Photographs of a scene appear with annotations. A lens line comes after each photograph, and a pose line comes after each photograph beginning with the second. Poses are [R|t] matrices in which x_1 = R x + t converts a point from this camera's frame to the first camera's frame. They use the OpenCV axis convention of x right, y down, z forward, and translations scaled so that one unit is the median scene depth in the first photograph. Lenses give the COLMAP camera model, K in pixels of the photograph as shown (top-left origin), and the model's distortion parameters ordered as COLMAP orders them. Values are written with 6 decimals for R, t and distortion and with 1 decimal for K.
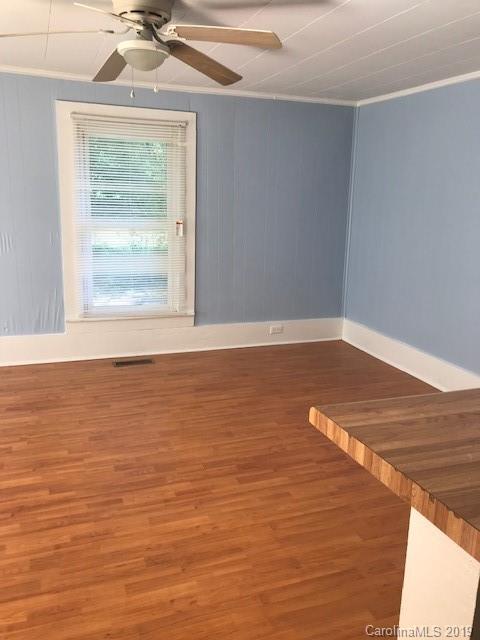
lens RADIAL K [[531.0, 0, 240.9], [0, 531.0, 319.7], [0, 0, 1]] dist [0.010221, 0.013889]
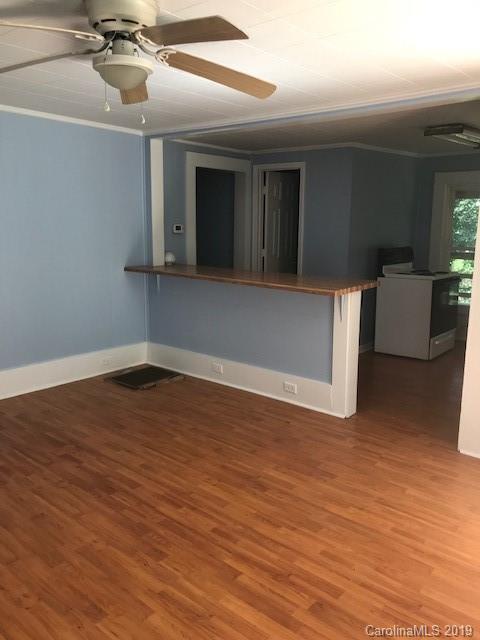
lens RADIAL K [[531.0, 0, 239.8], [0, 531.0, 321.6], [0, 0, 1]] dist [0.010221, 0.013889]
pose [[-0.486670, -0.204848, 0.849229, -1.033024], [0.170678, 0.931088, 0.322405, -0.353283], [-0.856750, 0.301850, -0.418170, 1.255732]]
